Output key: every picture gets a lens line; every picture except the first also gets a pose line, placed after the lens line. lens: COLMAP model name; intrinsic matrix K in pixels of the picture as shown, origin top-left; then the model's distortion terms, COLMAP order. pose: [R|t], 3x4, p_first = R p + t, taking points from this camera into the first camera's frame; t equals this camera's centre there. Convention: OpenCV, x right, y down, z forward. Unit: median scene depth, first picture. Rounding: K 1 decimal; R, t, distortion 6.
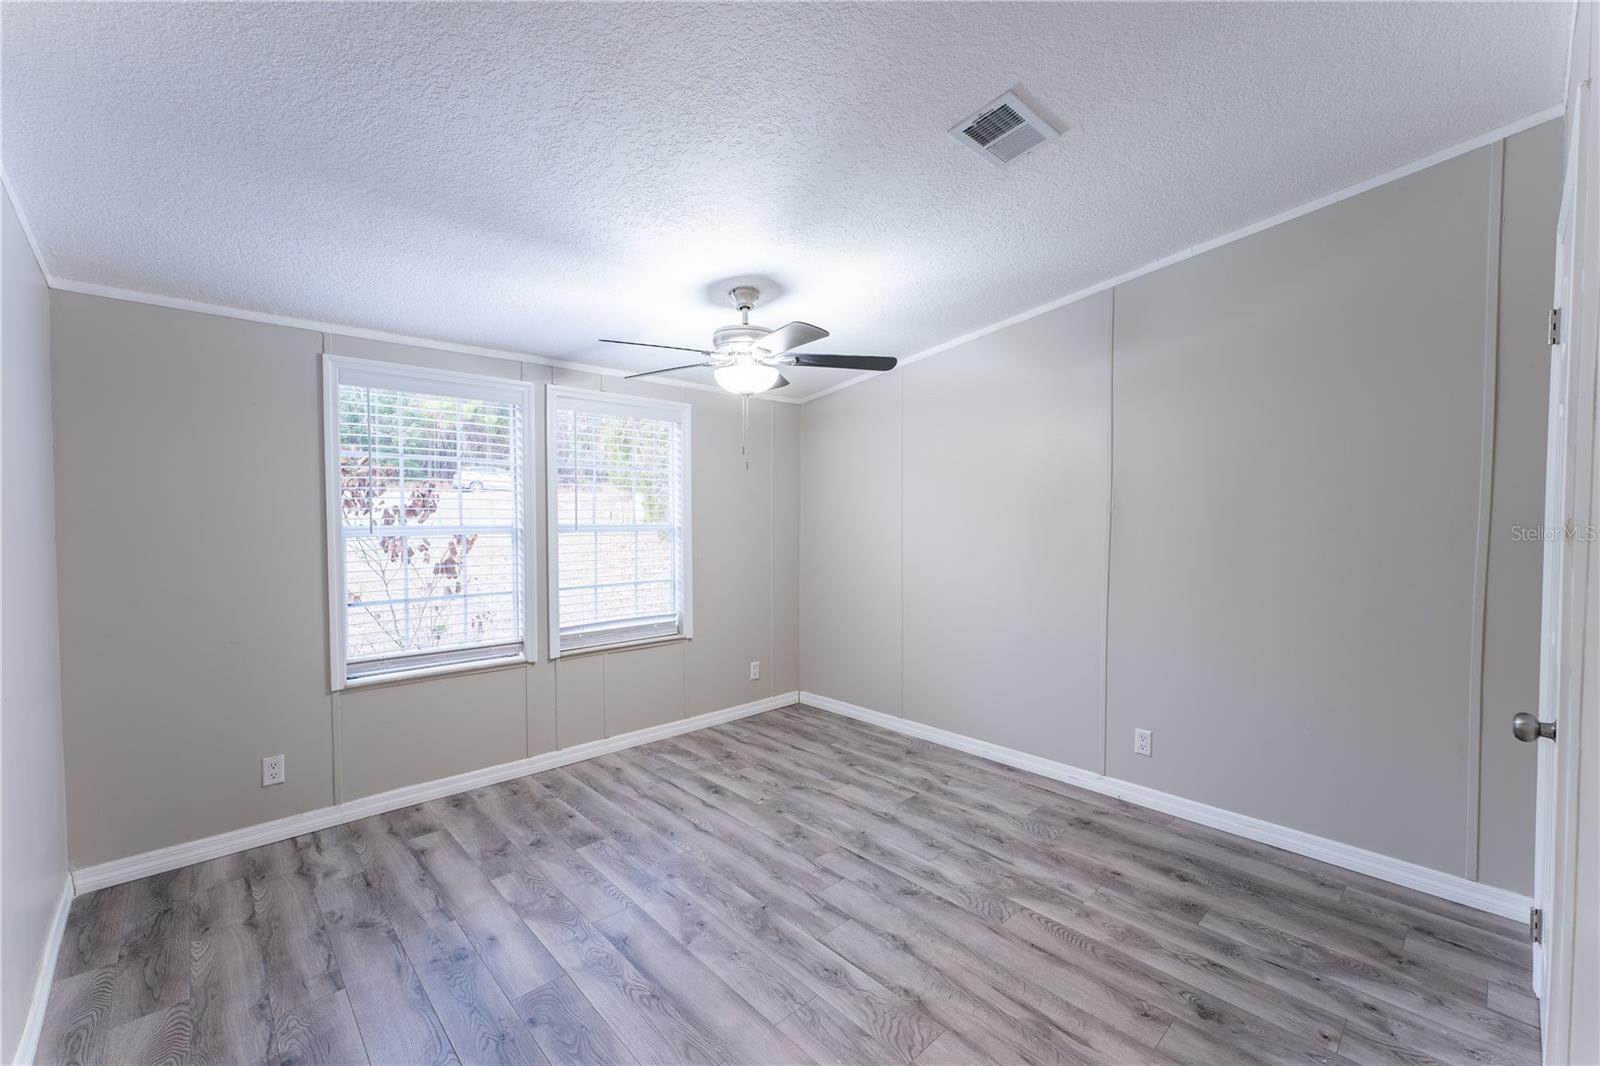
lens RADIAL K [[655.7, 0, 798.7], [0, 655.7, 532.4], [0, 0, 1]] dist [0.002751, 0.000274]
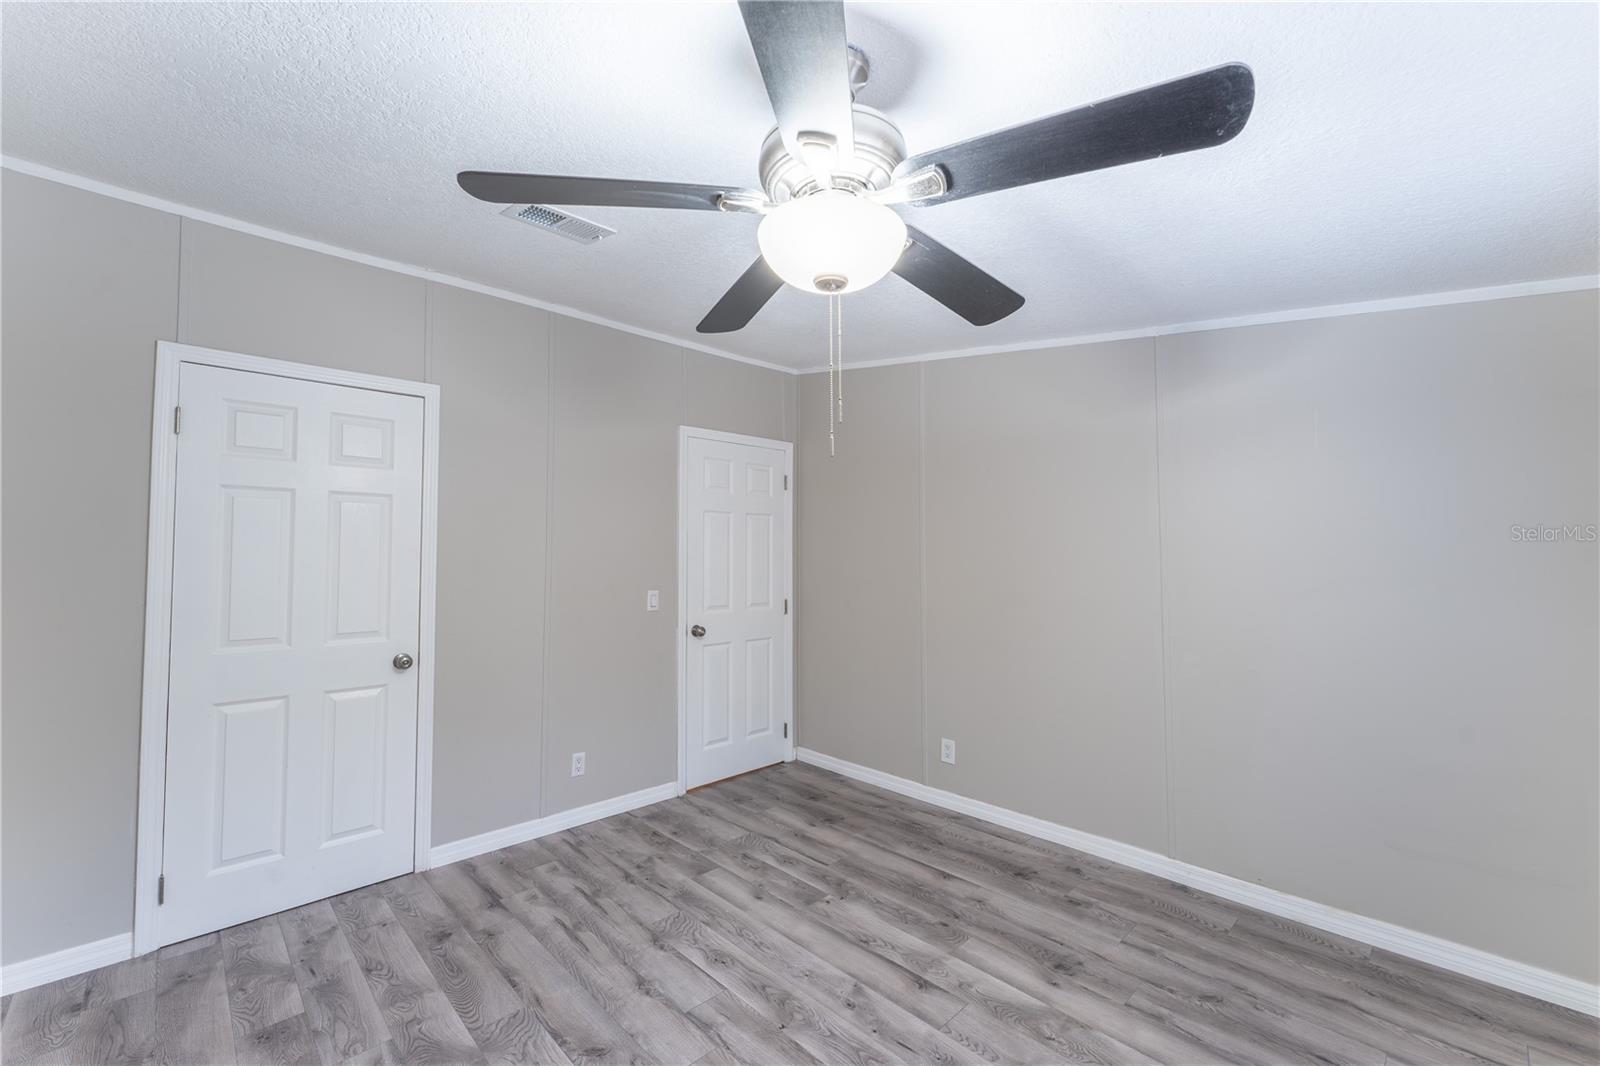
lens RADIAL K [[655.7, 0, 799.8], [0, 655.7, 542.7], [0, 0, 1]] dist [0.002751, 0.000274]
pose [[-0.999812, 0.006618, -0.018226, -0.071015], [0.006399, 0.999907, 0.012006, -0.065816], [0.018304, 0.011887, -0.999762, 2.061188]]
